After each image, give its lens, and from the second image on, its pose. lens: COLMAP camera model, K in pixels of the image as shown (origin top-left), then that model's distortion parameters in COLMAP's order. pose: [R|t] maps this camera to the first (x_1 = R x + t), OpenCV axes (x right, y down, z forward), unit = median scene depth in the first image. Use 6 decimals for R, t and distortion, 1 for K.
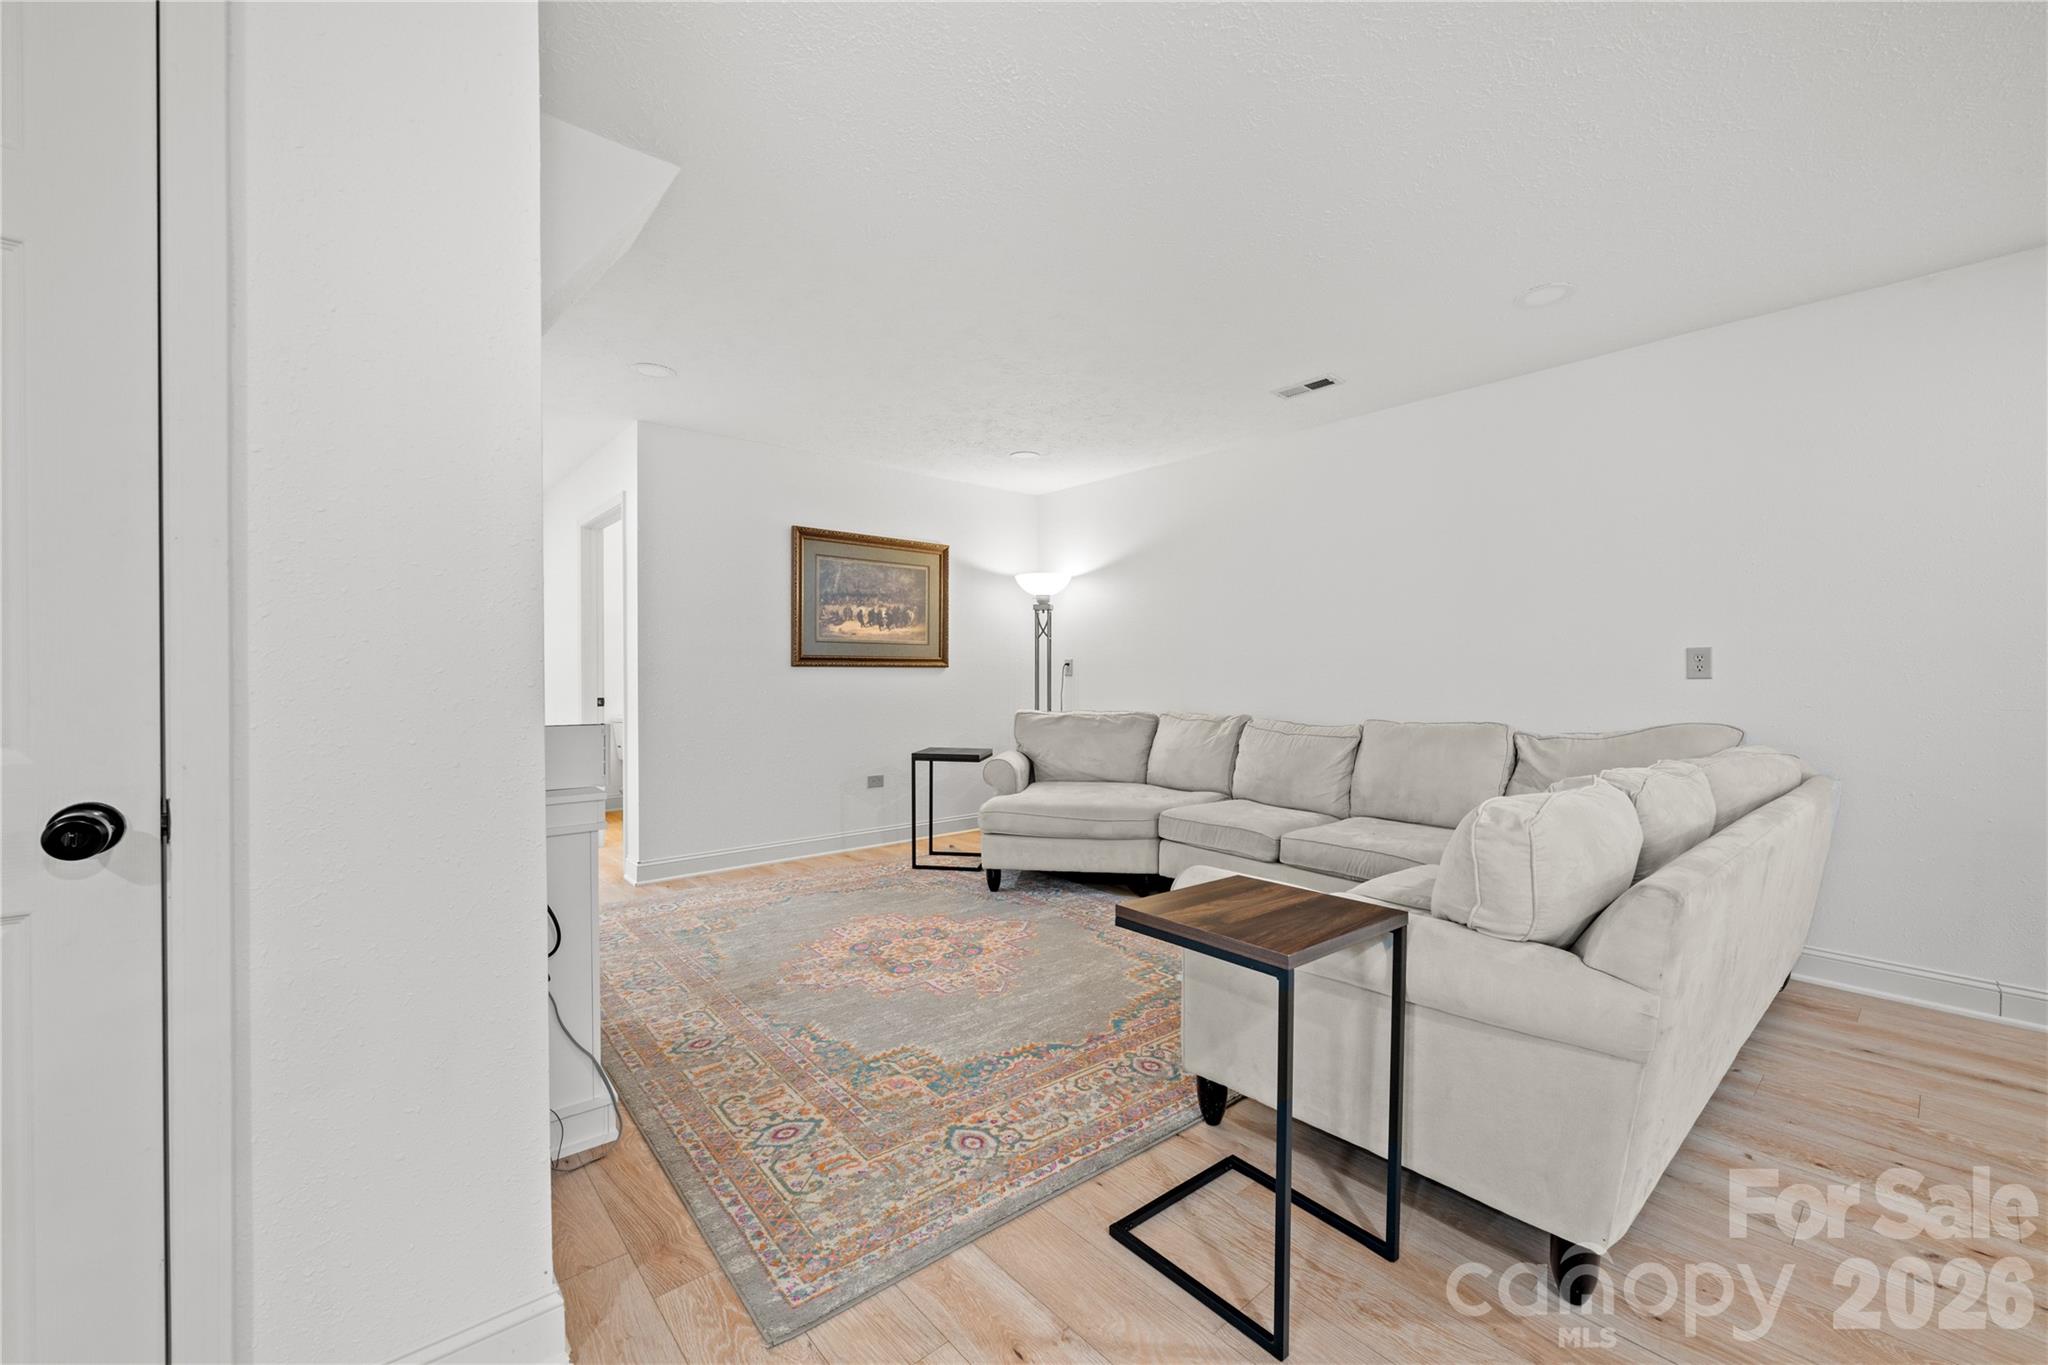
lens RADIAL K [[812.0, 0, 1031.3], [0, 812.0, 677.7], [0, 0, 1]] dist [-0.002589, 0.000933]
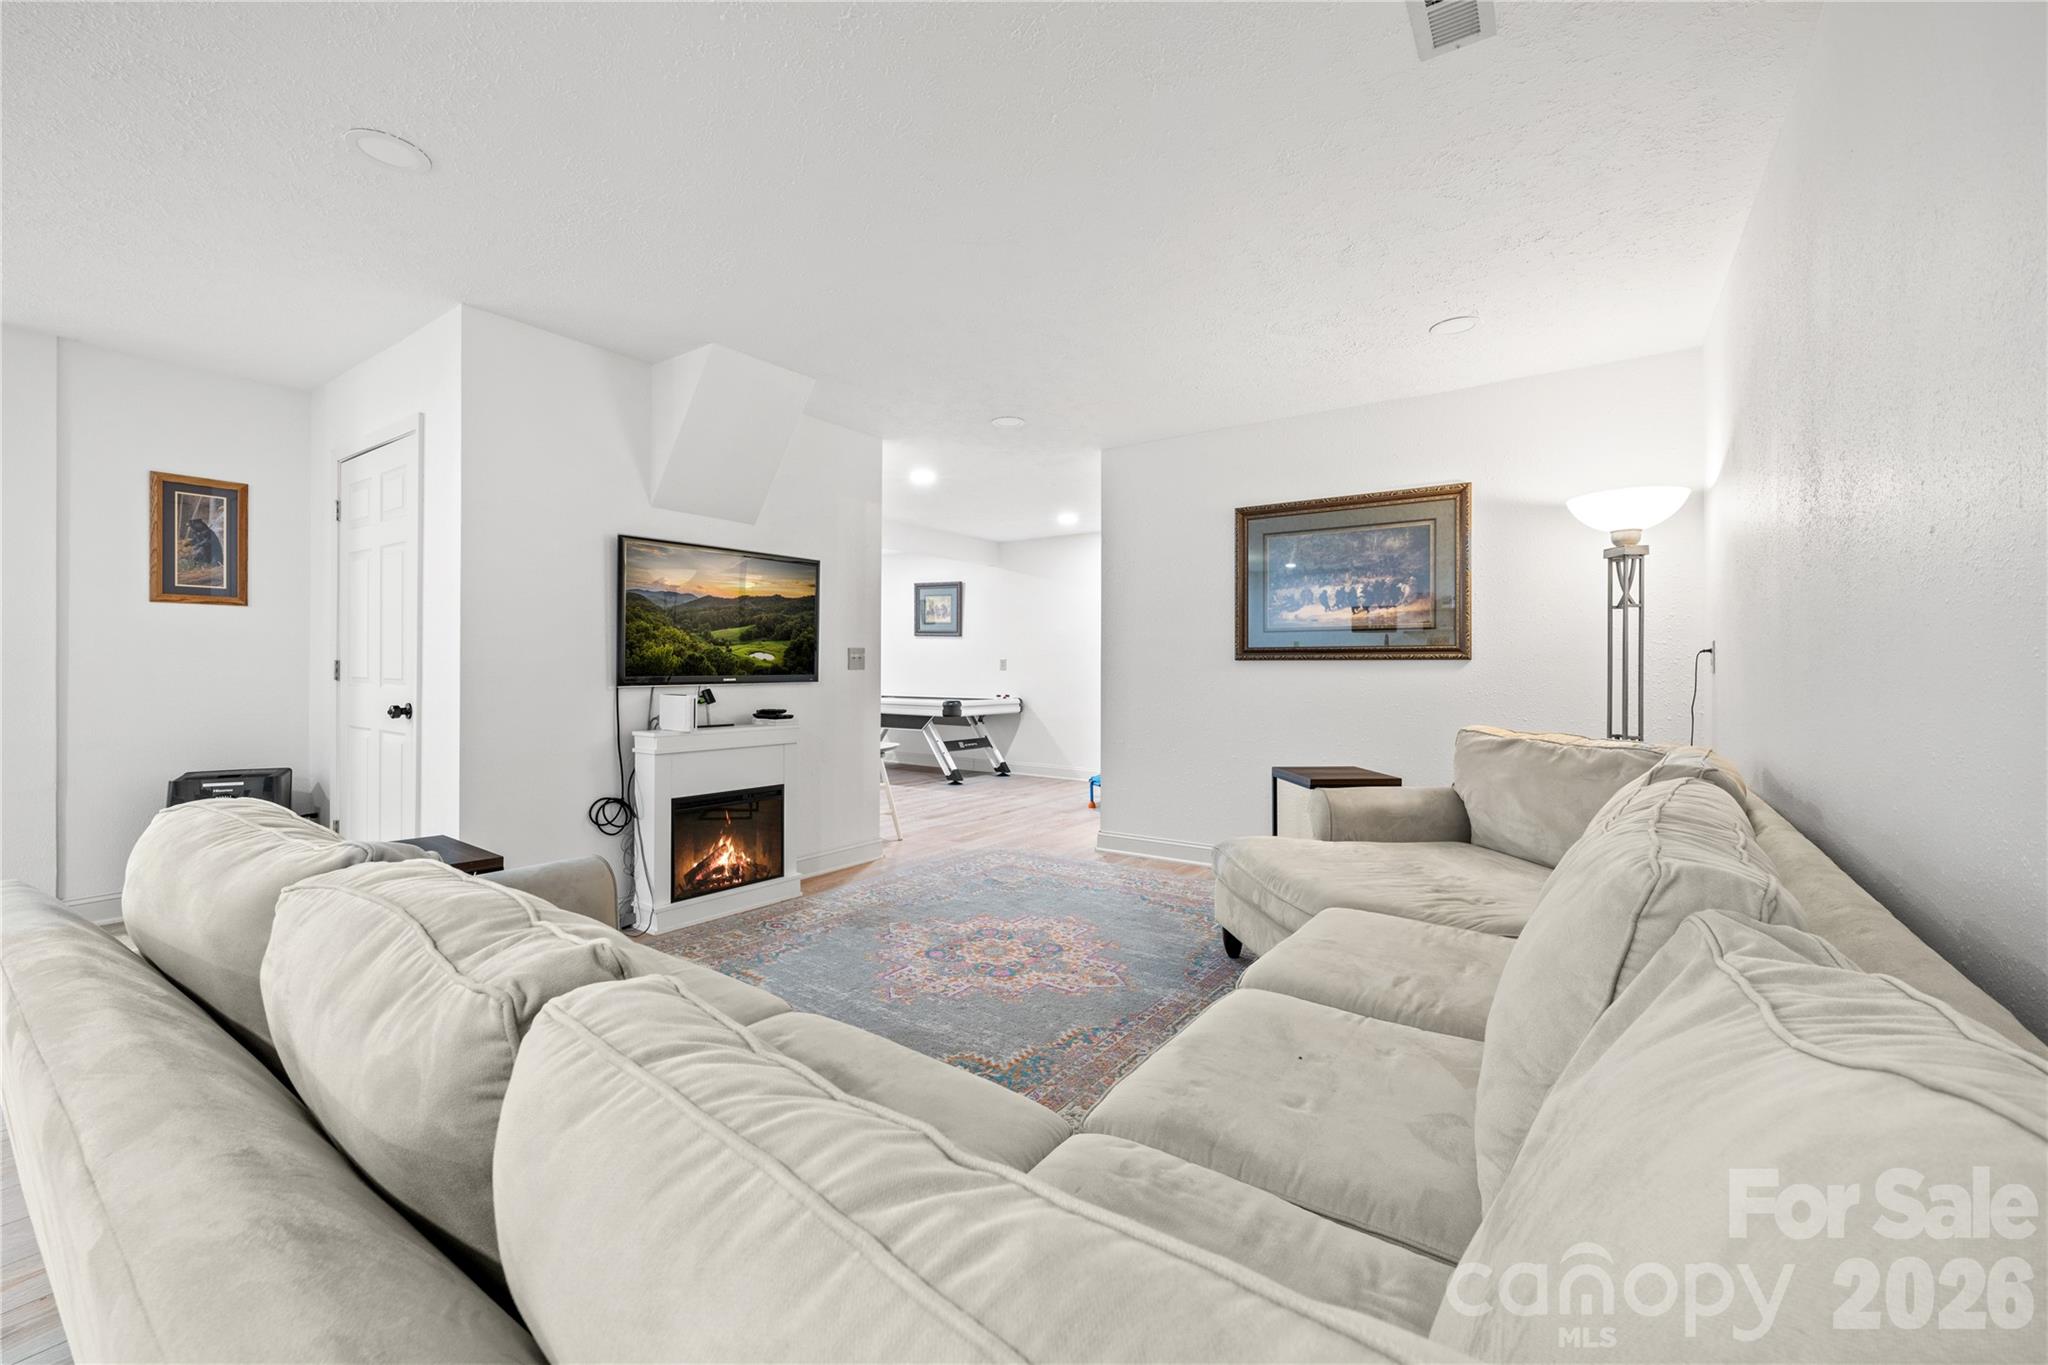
lens RADIAL K [[812.0, 0, 1013.1], [0, 812.0, 674.6], [0, 0, 1]] dist [-0.002589, 0.000933]
pose [[0.238626, 0.005877, -0.971094, 0.535713], [-0.008154, 0.999959, 0.004048, 0.000524], [0.971077, 0.006952, 0.238664, 0.527459]]
